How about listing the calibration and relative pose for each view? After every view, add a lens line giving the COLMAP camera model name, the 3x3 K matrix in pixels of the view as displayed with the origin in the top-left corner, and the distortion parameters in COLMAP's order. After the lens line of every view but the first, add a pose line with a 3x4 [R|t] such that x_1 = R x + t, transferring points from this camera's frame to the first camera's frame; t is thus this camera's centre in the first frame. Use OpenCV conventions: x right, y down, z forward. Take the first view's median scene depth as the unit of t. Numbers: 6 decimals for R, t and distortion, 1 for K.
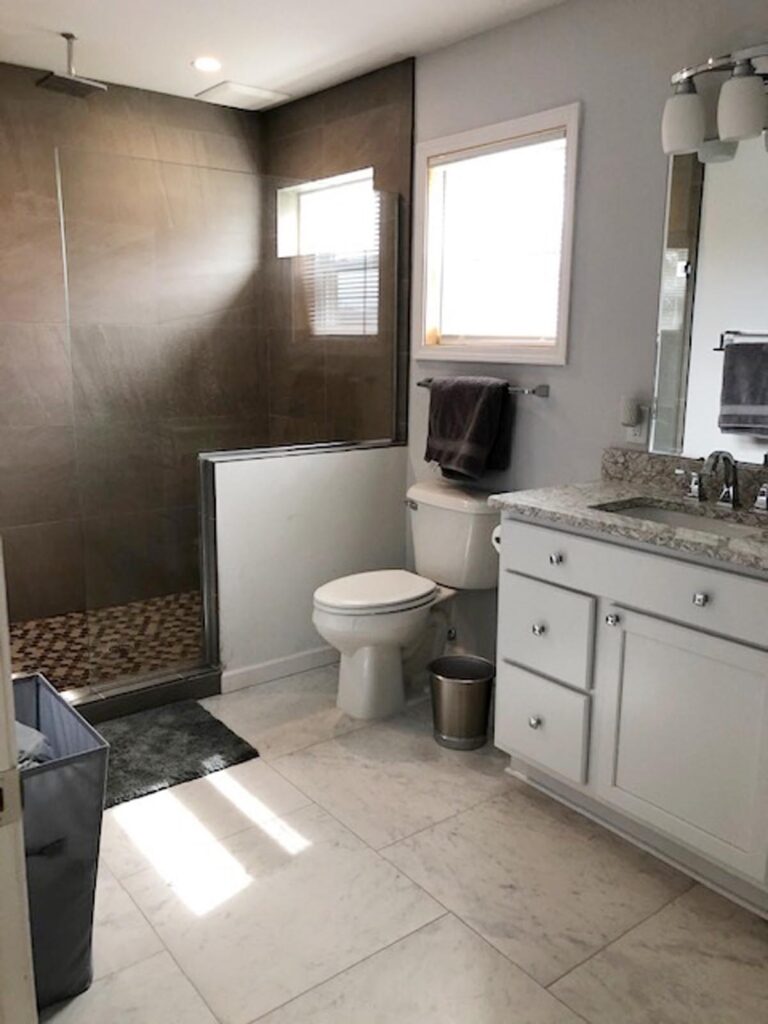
lens RADIAL K [[848.3, 0, 381.1], [0, 848.3, 508.0], [0, 0, 1]] dist [0.033419, 0.005685]
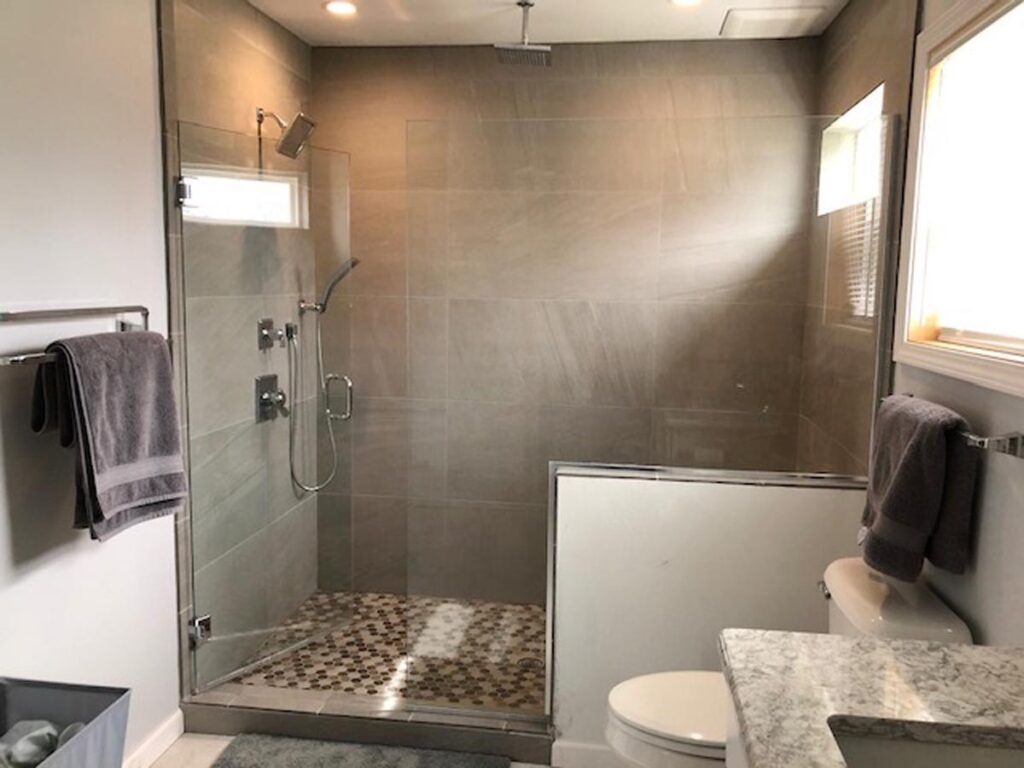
lens RADIAL K [[848.3, 0, 511.0], [0, 848.3, 385.8], [0, 0, 1]] dist [0.033419, 0.005685]
pose [[0.704244, 0.087730, -0.704517, 0.273325], [-0.154449, 0.987501, -0.031421, -0.086544], [0.692955, 0.130940, 0.708991, 0.320999]]
